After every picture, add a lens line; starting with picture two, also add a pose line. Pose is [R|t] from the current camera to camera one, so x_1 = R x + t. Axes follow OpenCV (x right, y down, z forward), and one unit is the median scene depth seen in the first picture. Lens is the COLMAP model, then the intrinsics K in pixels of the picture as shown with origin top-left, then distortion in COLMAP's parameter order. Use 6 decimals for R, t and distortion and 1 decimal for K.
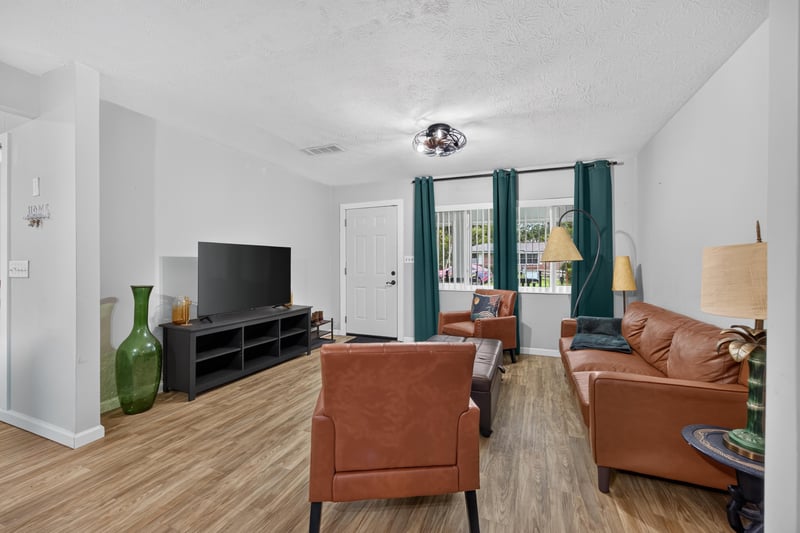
lens RADIAL K [[331.1, 0, 400.1], [0, 331.1, 263.4], [0, 0, 1]] dist [-0.007394, 0.000209]
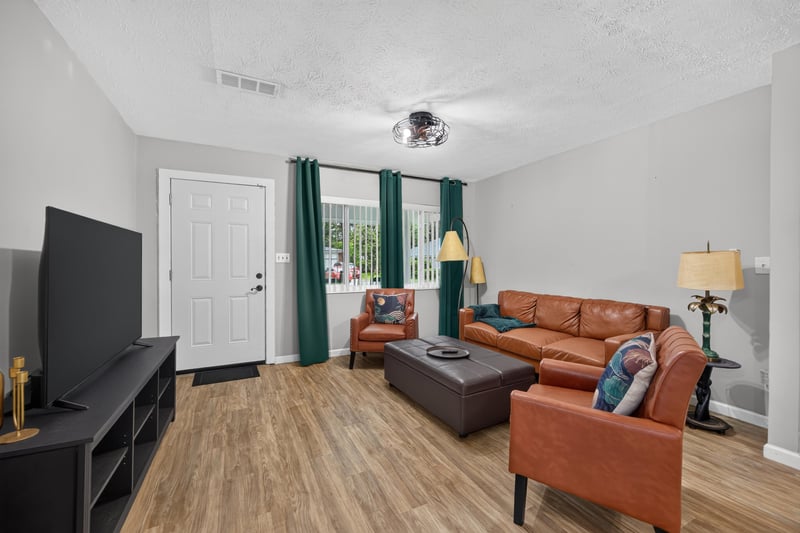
lens RADIAL K [[331.1, 0, 400.1], [0, 331.1, 263.4], [0, 0, 1]] dist [-0.007394, 0.000209]
pose [[0.654113, -0.006233, 0.756371, -0.434568], [0.003121, 0.999980, 0.005541, -0.002006], [-0.756390, -0.001264, 0.654119, 0.305051]]
